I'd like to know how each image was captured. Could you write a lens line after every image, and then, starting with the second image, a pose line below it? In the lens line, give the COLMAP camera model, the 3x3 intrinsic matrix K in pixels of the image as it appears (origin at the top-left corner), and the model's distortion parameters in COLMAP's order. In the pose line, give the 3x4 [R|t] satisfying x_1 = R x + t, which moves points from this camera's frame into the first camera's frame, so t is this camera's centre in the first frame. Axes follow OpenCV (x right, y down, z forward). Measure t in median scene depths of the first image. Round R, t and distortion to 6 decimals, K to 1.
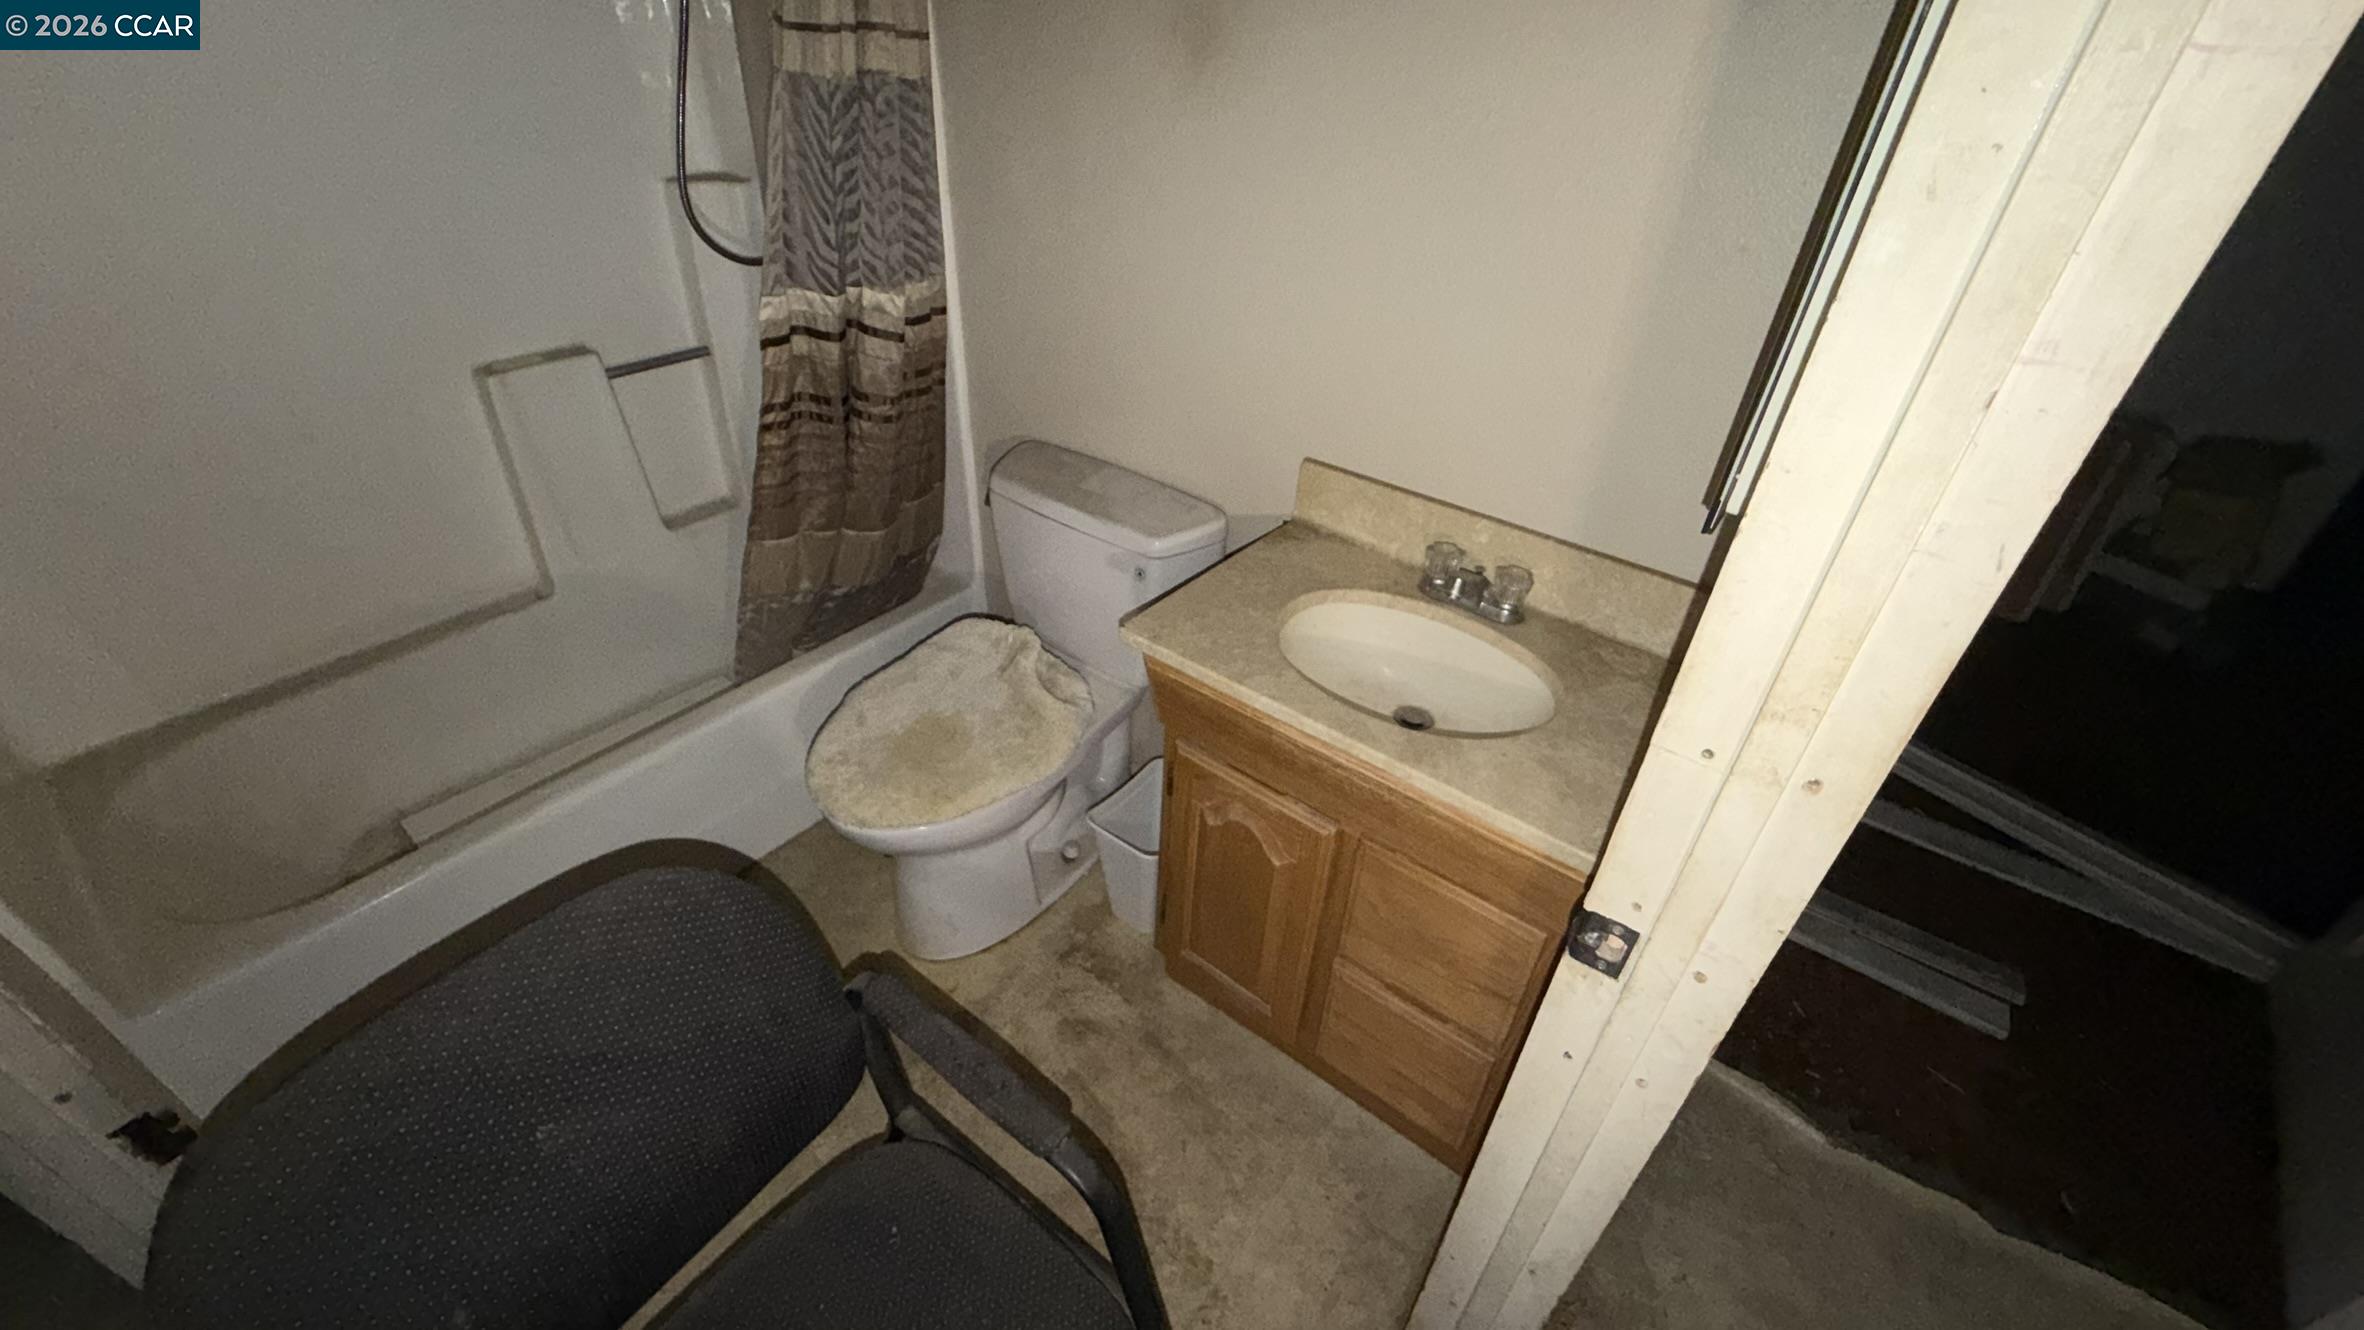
lens RADIAL K [[942.9, 0, 1173.8], [0, 942.9, 661.8], [0, 0, 1]] dist [0.000650, 0.000833]
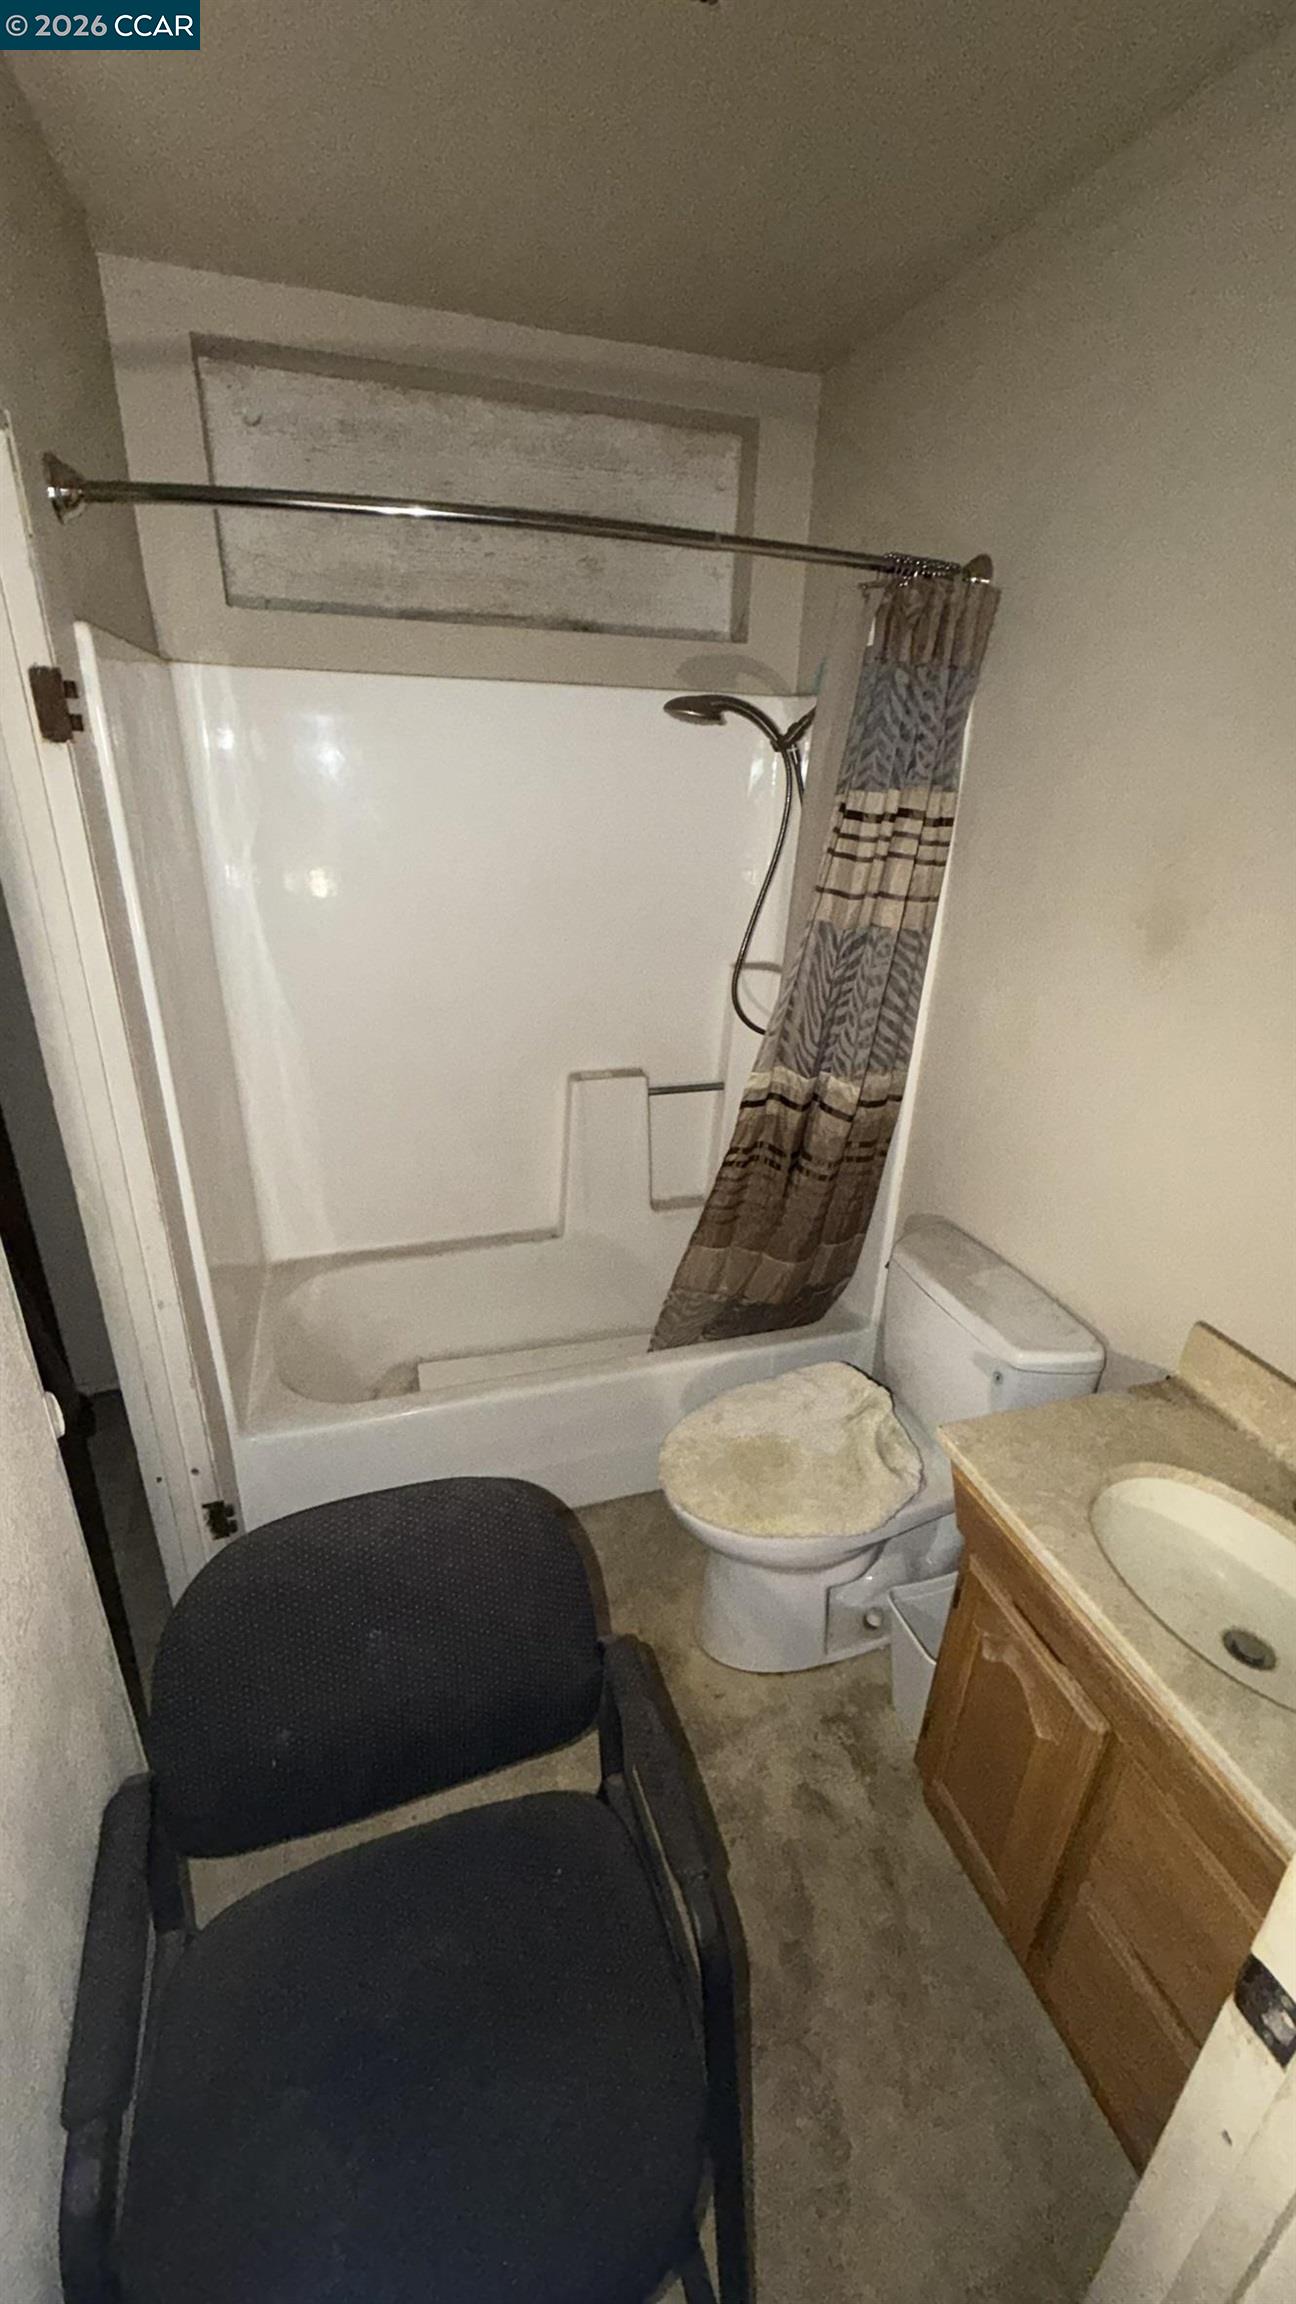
lens RADIAL K [[919.0, 0, 654.7], [0, 919.0, 1149.2], [0, 0, 1]] dist [0.000650, 0.000833]
pose [[0.830280, 0.212910, -0.515077, 0.114552], [-0.327349, 0.934249, -0.141495, -0.060496], [0.451084, 0.286091, 0.845385, -0.086652]]
